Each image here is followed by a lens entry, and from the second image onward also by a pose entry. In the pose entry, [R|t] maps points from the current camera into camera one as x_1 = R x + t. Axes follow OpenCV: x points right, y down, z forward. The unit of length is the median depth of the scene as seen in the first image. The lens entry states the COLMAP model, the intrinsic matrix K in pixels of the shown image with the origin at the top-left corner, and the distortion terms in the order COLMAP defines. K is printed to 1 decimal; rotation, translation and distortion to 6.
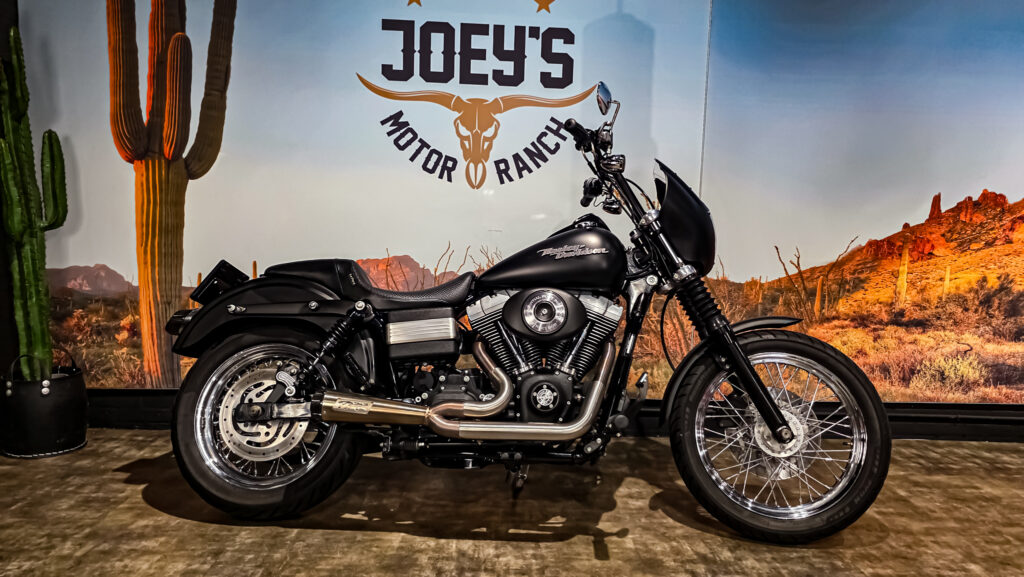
lens RADIAL K [[692.0, 0, 516.7], [0, 692.0, 289.7], [0, 0, 1]] dist [0.039054, -0.041019]
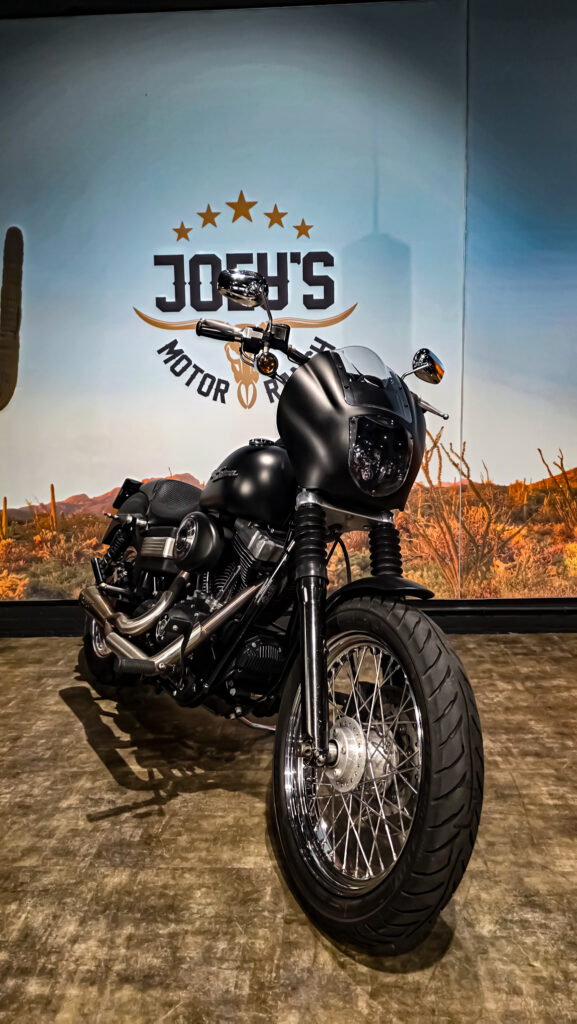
lens RADIAL K [[692.0, 0, 283.9], [0, 692.0, 518.3], [0, 0, 1]] dist [0.039054, -0.041019]
pose [[0.995307, -0.037651, -0.089140, 0.087779], [0.040056, 0.998876, 0.025345, -0.000552], [0.088085, -0.028797, 0.995697, -0.069434]]
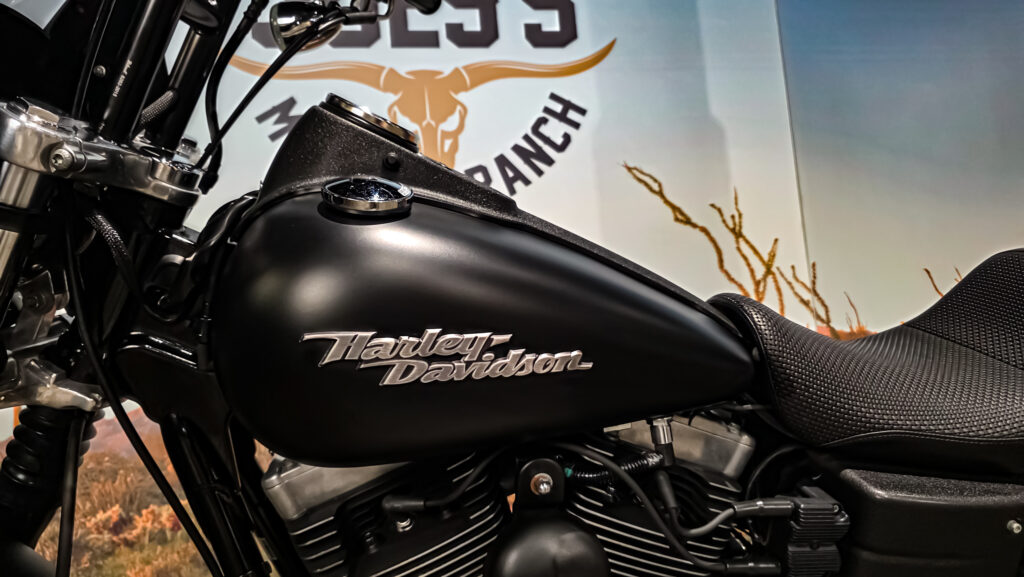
lens RADIAL K [[692.0, 0, 508.7], [0, 692.0, 299.7], [0, 0, 1]] dist [0.039054, -0.041019]
pose [[0.984543, -0.105156, 0.140064, -0.090310], [0.129066, 0.976192, -0.174333, 0.026498], [-0.118397, 0.189716, 0.974674, 0.458431]]
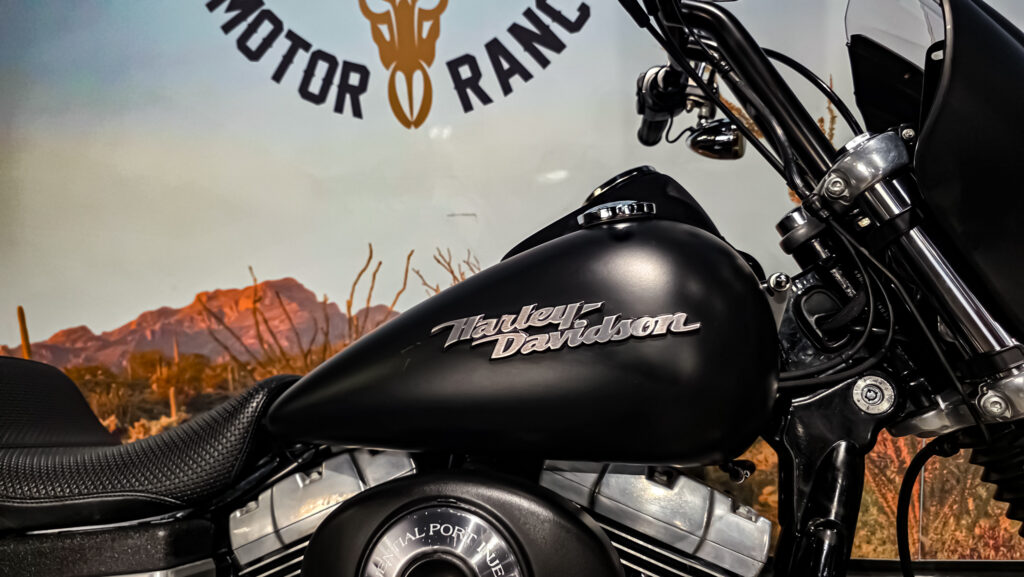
lens RADIAL K [[692.0, 0, 508.9], [0, 692.0, 288.7], [0, 0, 1]] dist [0.039054, -0.041019]
pose [[0.982784, -0.053079, -0.176968, 0.082329], [0.065378, 0.995780, 0.064401, -0.065241], [0.172803, -0.074862, 0.982107, 0.556351]]
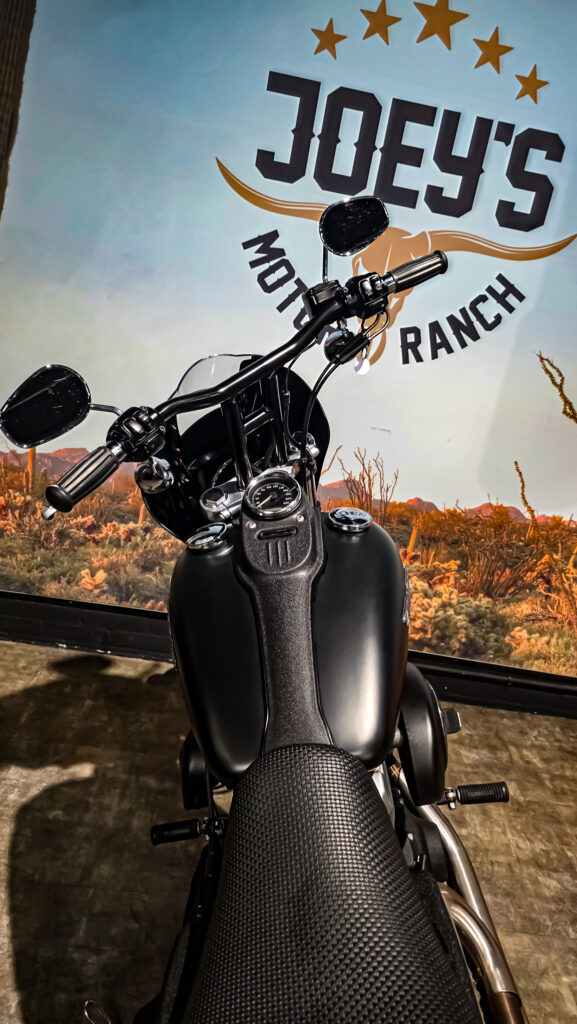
lens RADIAL K [[692.0, 0, 277.9], [0, 692.0, 500.2], [0, 0, 1]] dist [0.039054, -0.041019]
pose [[0.989159, 0.142215, 0.036608, -0.154047], [-0.146780, 0.965245, 0.216238, -0.155820], [-0.004583, -0.219267, 0.975654, 0.312731]]
